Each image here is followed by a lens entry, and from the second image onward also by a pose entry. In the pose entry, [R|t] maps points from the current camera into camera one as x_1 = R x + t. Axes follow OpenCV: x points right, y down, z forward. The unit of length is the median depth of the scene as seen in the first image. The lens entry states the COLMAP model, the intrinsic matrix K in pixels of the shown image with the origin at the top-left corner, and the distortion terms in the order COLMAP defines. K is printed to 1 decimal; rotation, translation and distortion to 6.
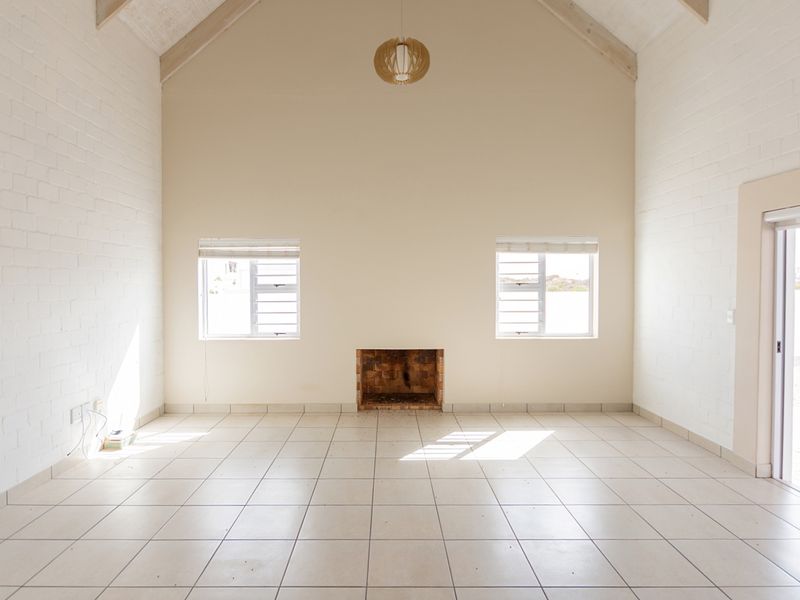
lens RADIAL K [[480.8, 0, 400.0], [0, 480.8, 300.0], [0, 0, 1]] dist [-0.004185, -0.000356]
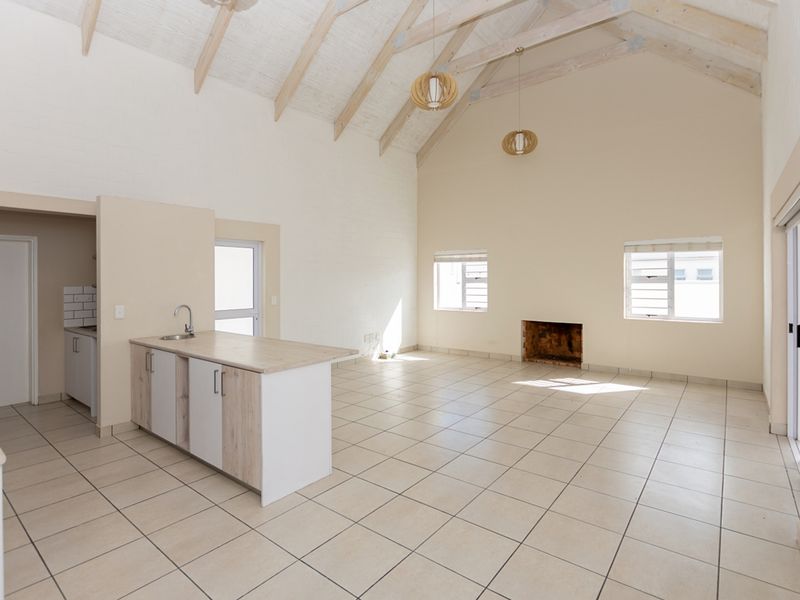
lens RADIAL K [[418.0, 0, 391.0], [0, 418.0, 278.8], [0, 0, 1]] dist [0.000718, 0.000029]
pose [[0.781587, -0.001034, -0.623796, 0.406562], [-0.016196, 0.999628, -0.021949, 0.007181], [0.623586, 0.027258, 0.781279, -0.287204]]
